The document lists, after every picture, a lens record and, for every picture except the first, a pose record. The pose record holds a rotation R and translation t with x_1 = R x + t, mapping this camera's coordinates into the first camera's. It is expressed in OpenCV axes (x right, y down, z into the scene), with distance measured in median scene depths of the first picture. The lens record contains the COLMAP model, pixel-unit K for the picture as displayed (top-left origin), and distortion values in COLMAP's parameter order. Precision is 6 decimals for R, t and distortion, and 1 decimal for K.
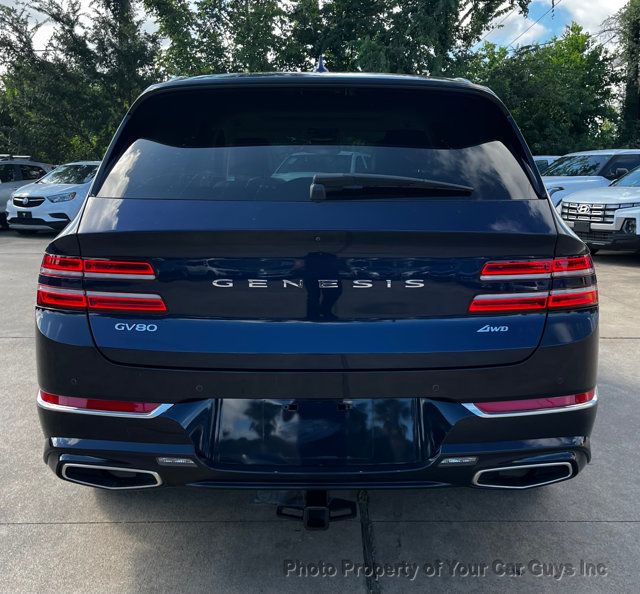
lens RADIAL K [[765.9, 0, 333.8], [0, 765.9, 268.5], [0, 0, 1]] dist [0.100992, 0.013923]
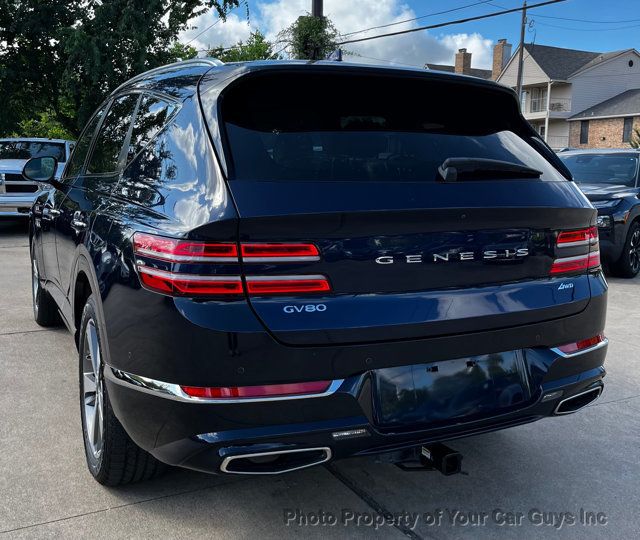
lens RADIAL K [[753.9, 0, 302.5], [0, 753.9, 267.4], [0, 0, 1]] dist [-0.005204, 0.166773]
pose [[0.895835, -0.053952, 0.441100, -0.667527], [0.050946, 0.998527, 0.018664, 0.003538], [-0.441457, 0.005753, 0.897264, 0.112510]]
